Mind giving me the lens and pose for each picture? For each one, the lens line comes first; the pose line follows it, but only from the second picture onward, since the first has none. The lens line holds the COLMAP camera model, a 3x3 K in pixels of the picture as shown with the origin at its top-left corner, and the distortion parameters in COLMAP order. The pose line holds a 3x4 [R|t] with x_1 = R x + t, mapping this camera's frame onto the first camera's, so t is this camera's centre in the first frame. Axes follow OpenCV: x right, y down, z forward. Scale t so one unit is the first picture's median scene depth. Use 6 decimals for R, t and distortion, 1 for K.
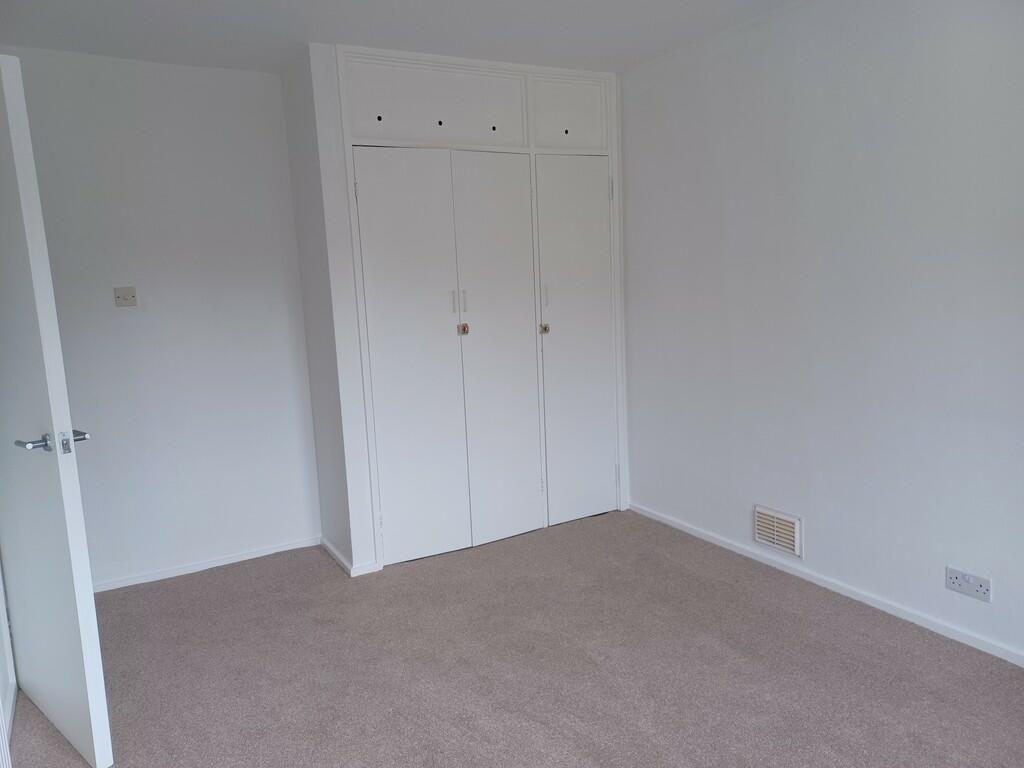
lens RADIAL K [[746.4, 0, 512.0], [0, 746.4, 384.0], [0, 0, 1]] dist [0.057876, -0.033379]
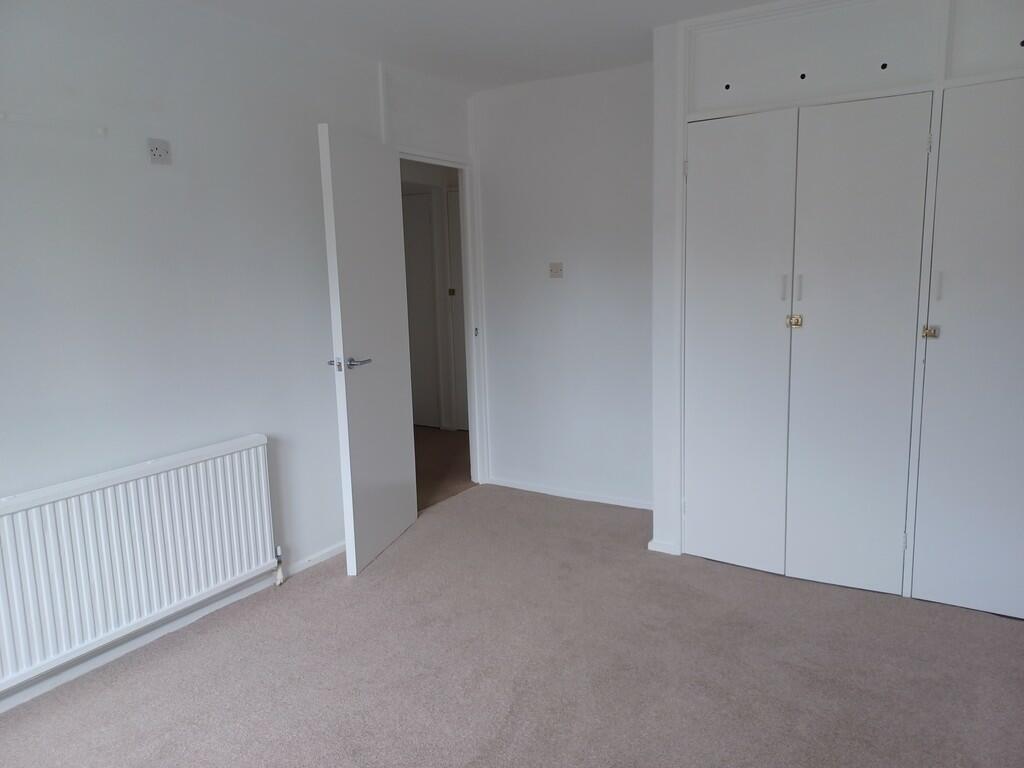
lens RADIAL K [[746.4, 0, 512.0], [0, 746.4, 384.0], [0, 0, 1]] dist [0.057876, -0.033379]
pose [[0.471658, 0.170007, -0.865238, 0.539508], [-0.125788, 0.984175, 0.124807, -0.070312], [0.872764, 0.049971, 0.485578, 0.315155]]
